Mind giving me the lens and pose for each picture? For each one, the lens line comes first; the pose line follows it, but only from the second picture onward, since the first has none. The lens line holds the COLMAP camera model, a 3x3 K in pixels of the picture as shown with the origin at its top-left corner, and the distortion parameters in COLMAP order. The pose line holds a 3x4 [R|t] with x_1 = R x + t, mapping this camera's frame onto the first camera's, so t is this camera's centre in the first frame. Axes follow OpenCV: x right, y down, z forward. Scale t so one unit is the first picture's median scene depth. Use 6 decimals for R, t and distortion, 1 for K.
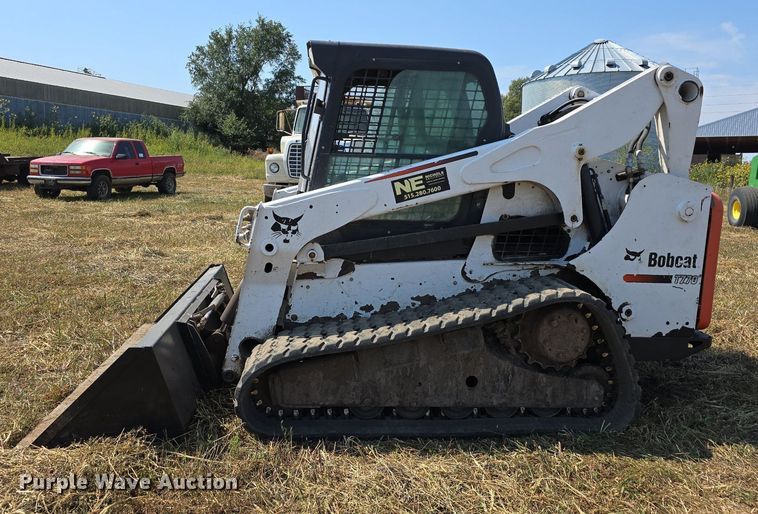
lens RADIAL K [[592.2, 0, 380.7], [0, 592.2, 244.9], [0, 0, 1]] dist [0.081133, -0.028810]
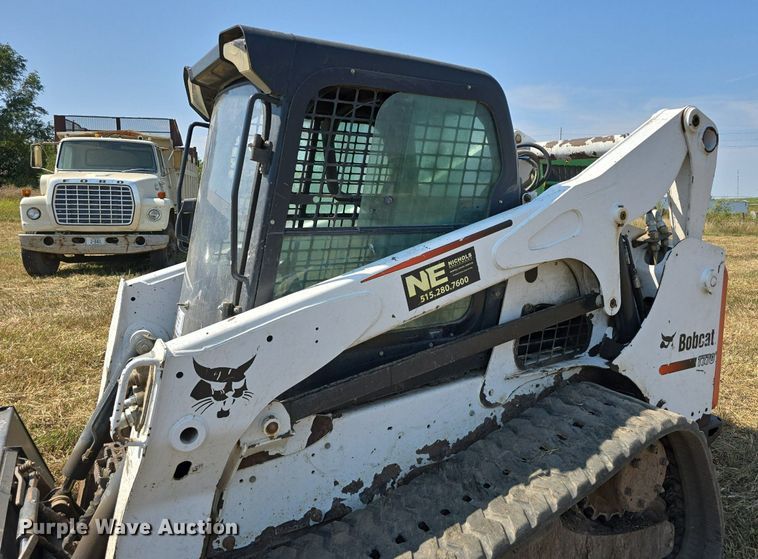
lens RADIAL K [[540.5, 0, 405.1], [0, 540.5, 253.3], [0, 0, 1]] dist [0.051453, -0.028240]
pose [[0.902625, -0.064644, 0.425546, -0.195237], [0.077636, 0.996894, -0.013236, -0.115712], [-0.423369, 0.044985, 0.904840, 0.482698]]
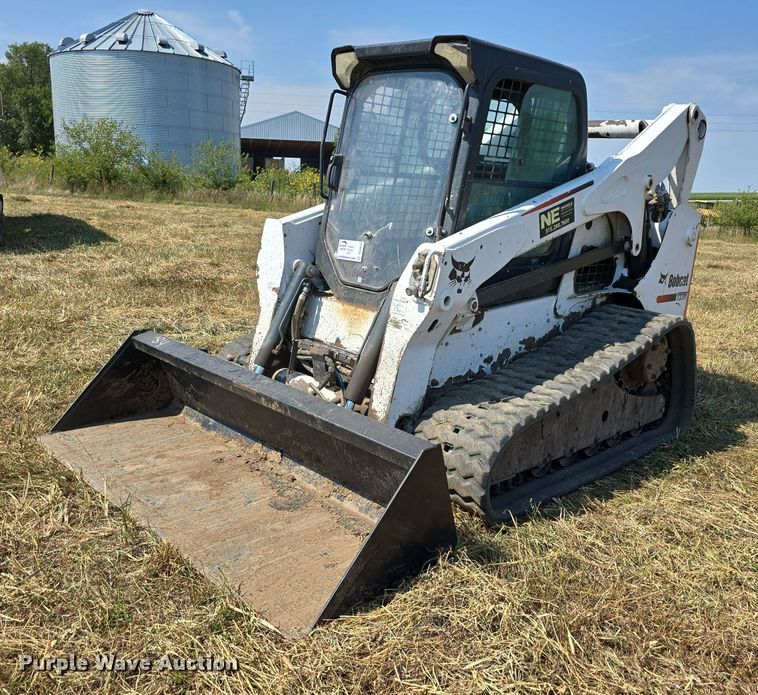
lens RADIAL K [[701.3, 0, 376.1], [0, 701.3, 346.7], [0, 0, 1]] dist [0.015641, 0.000000]
pose [[0.792875, -0.126770, 0.596053, -0.781282], [0.053650, 0.988846, 0.138945, -0.066159], [-0.607018, -0.078188, 0.790832, 0.286714]]
